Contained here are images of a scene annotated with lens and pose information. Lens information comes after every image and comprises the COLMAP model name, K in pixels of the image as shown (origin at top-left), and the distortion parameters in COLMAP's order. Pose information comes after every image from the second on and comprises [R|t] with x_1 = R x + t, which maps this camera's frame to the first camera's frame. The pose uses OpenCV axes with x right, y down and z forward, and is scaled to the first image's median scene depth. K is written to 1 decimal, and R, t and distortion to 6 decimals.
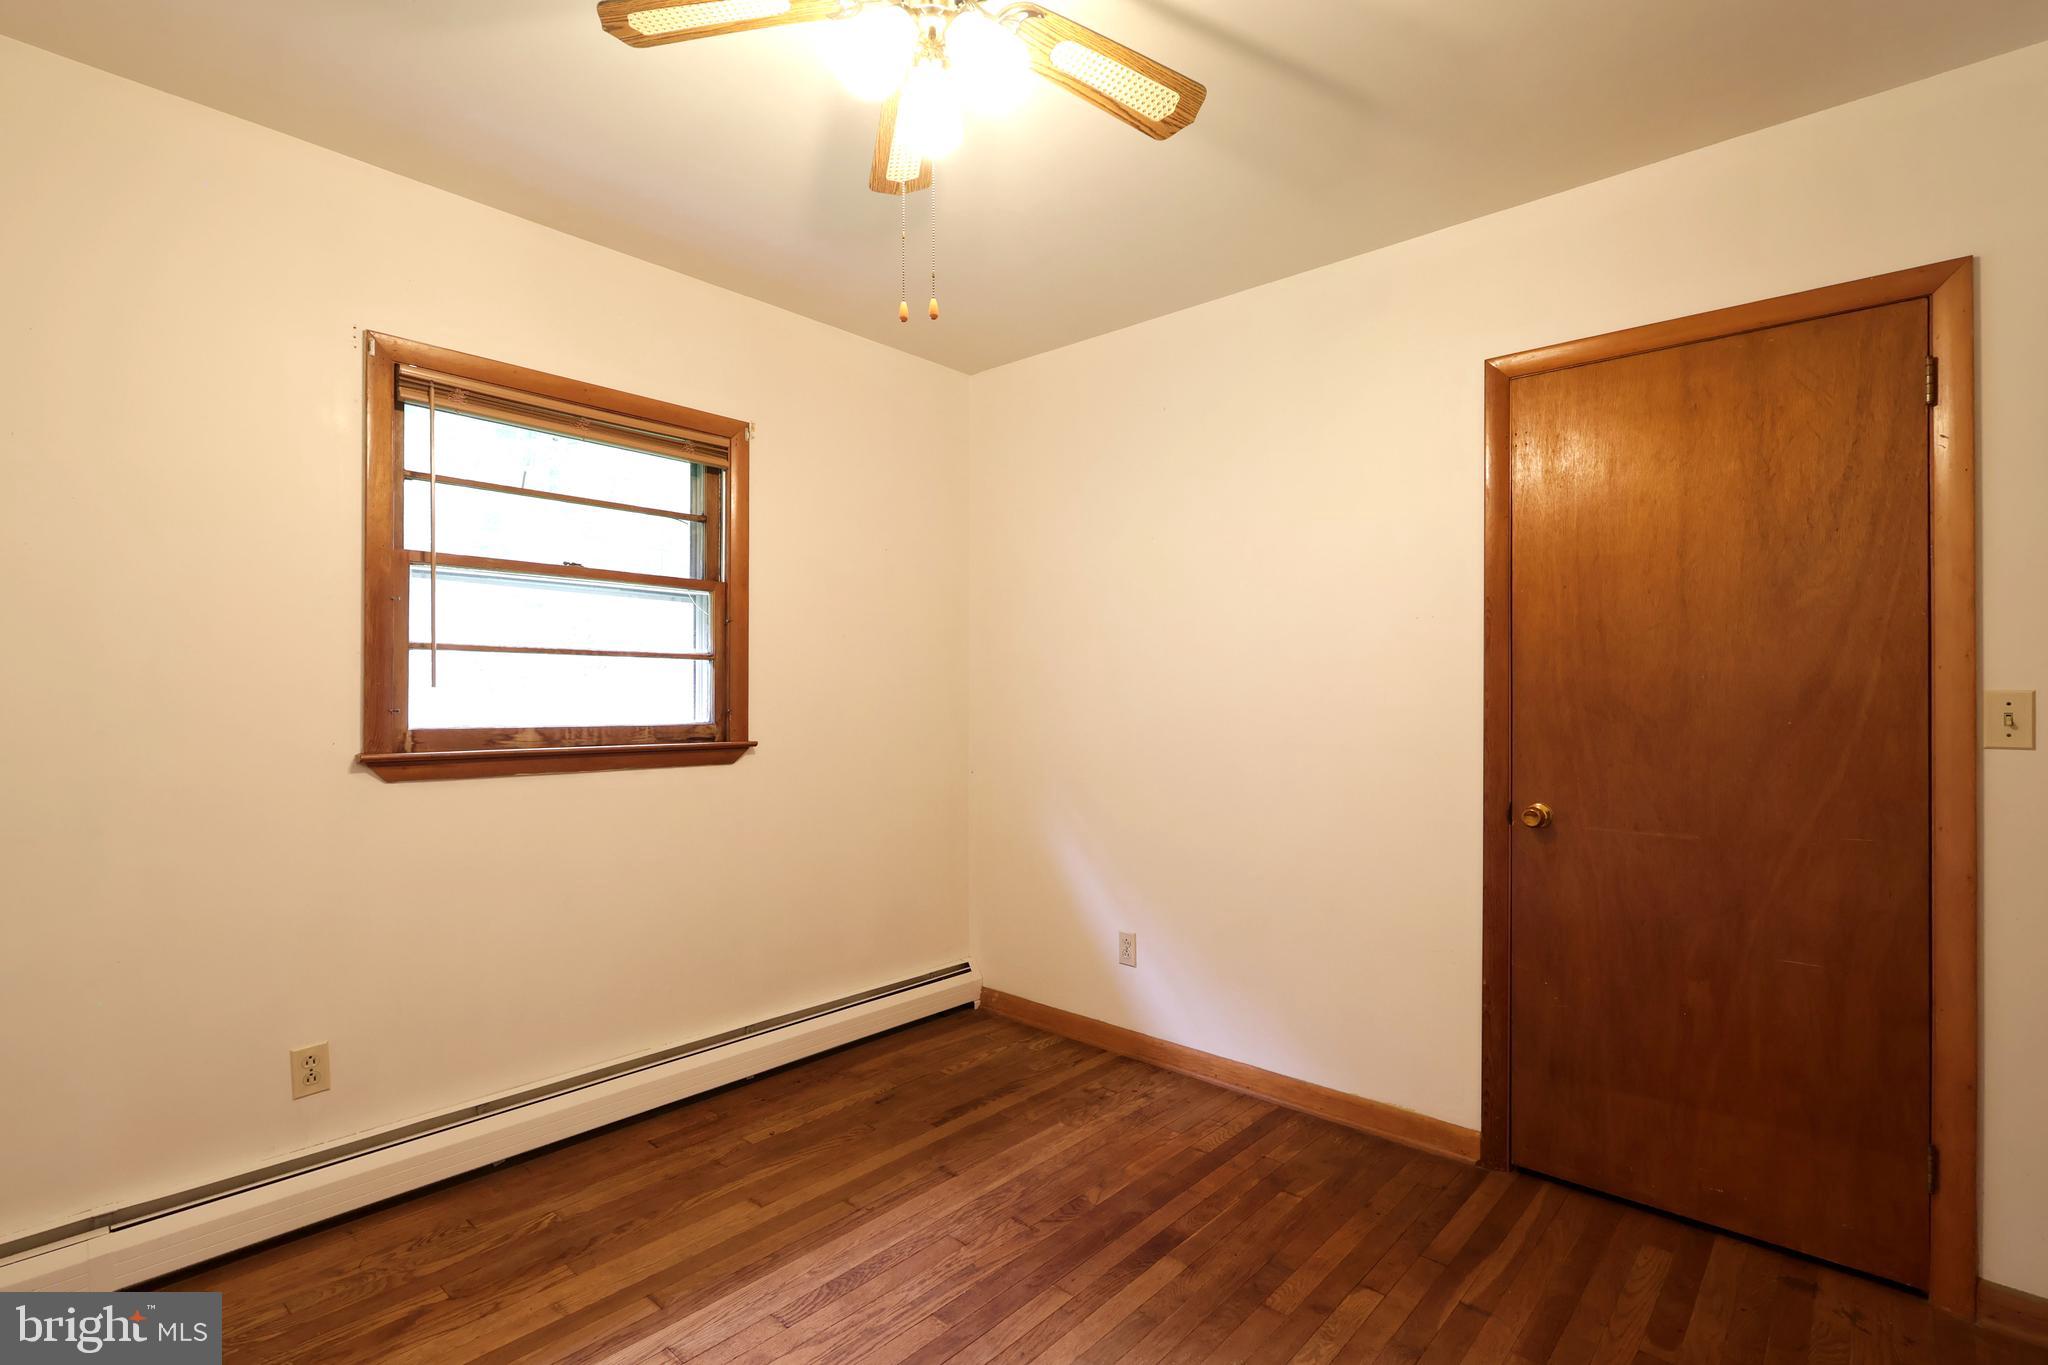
lens RADIAL K [[963.6, 0, 1005.7], [0, 963.6, 696.3], [0, 0, 1]] dist [0.002775, -0.000835]
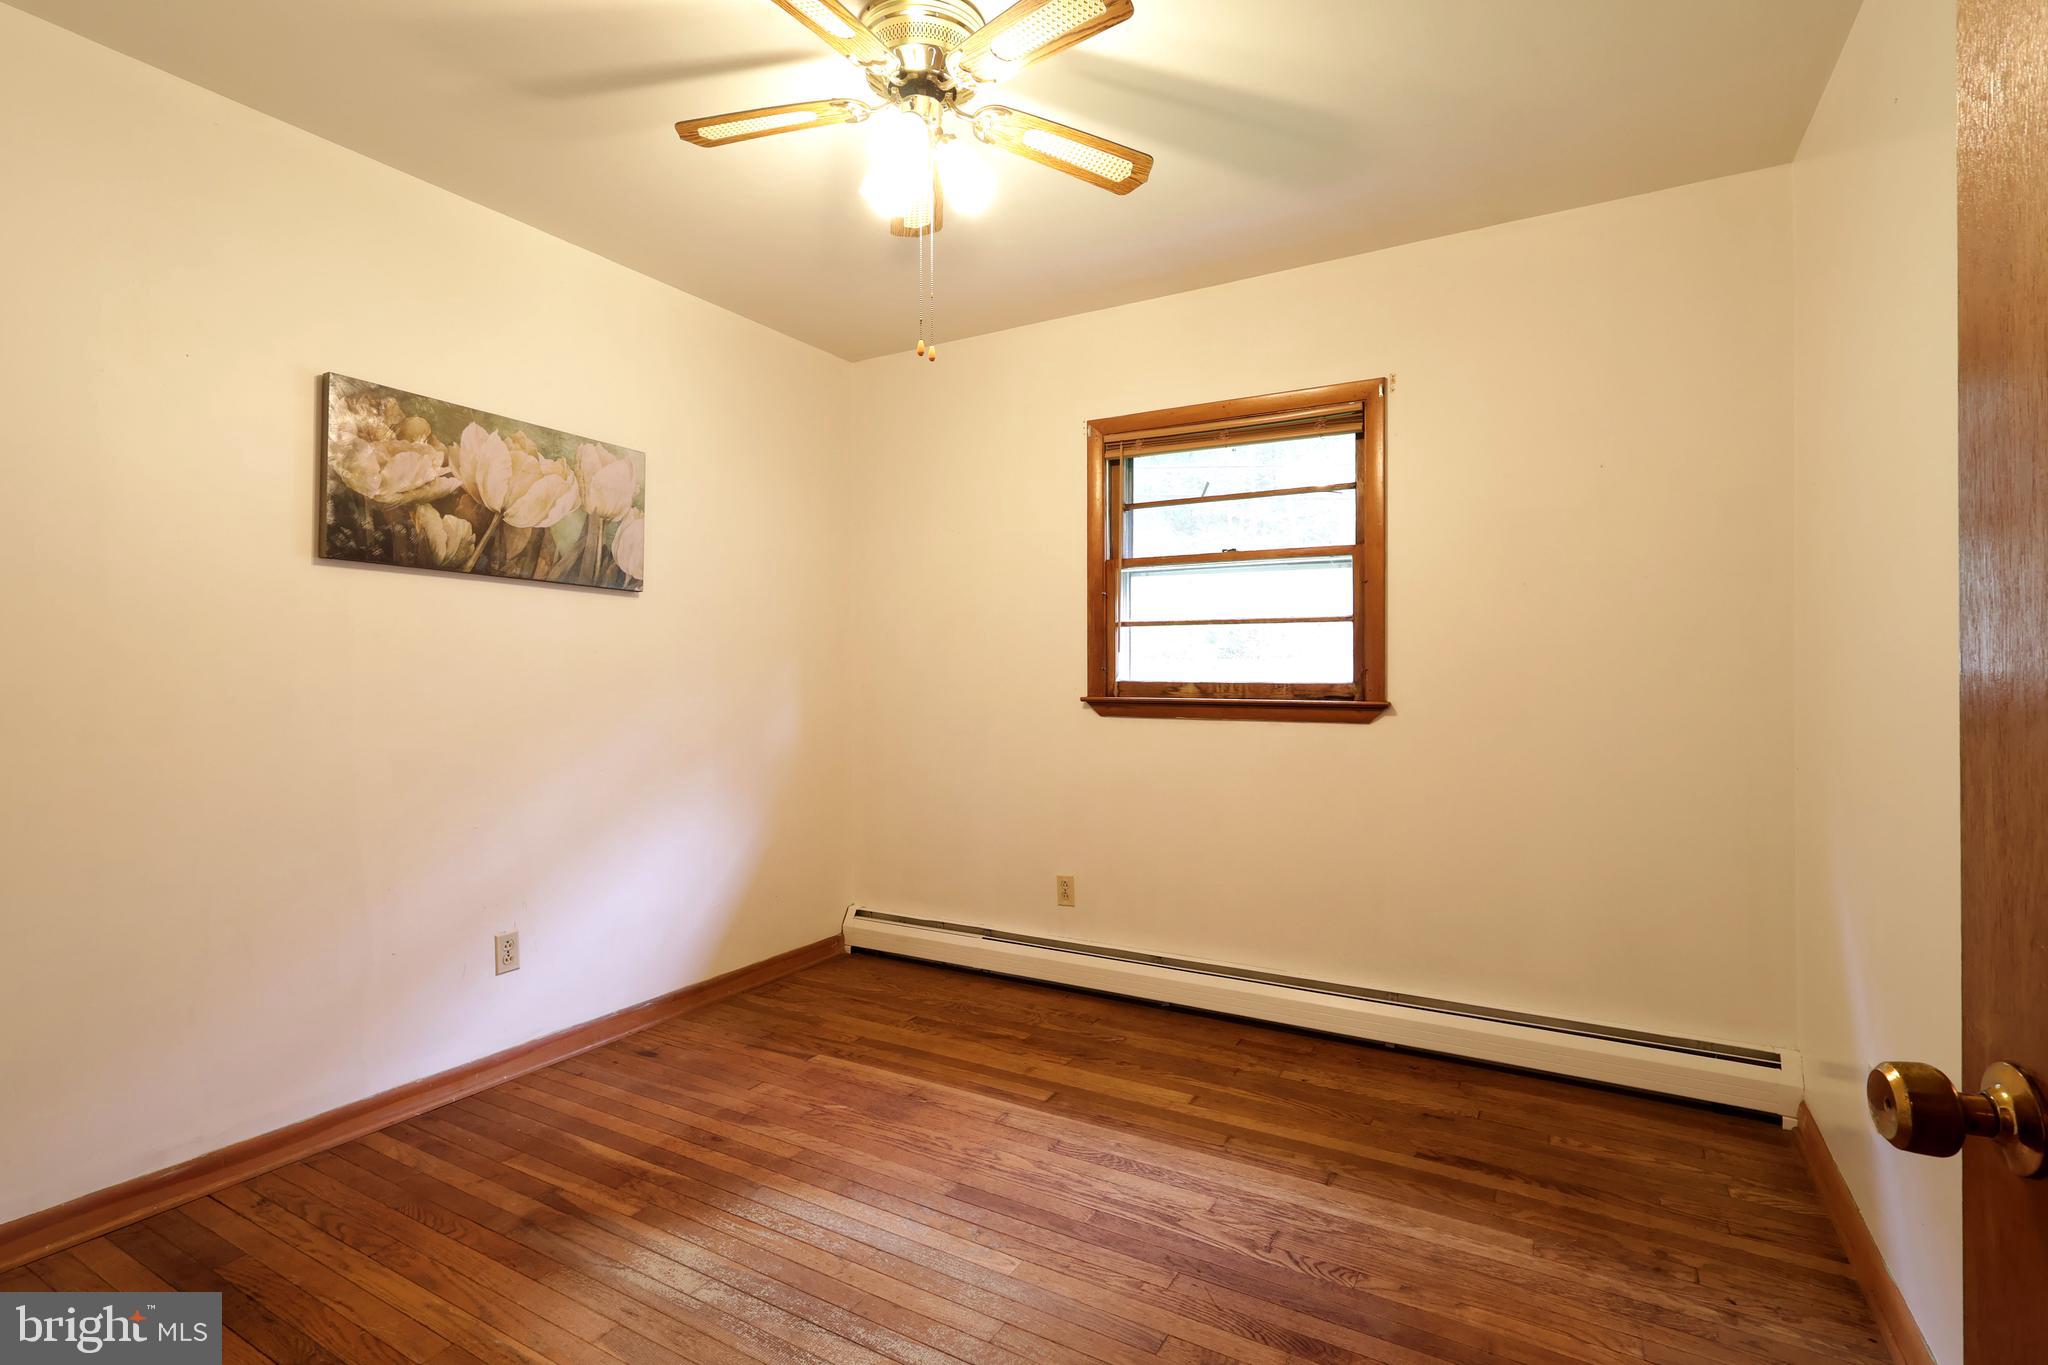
lens RADIAL K [[963.6, 0, 1027.1], [0, 963.6, 678.3], [0, 0, 1]] dist [0.002775, -0.000835]
pose [[0.207571, 0.001318, -0.978219, 0.952717], [-0.002934, 0.999995, 0.000724, 0.035132], [0.978216, 0.002720, 0.207574, 0.676012]]
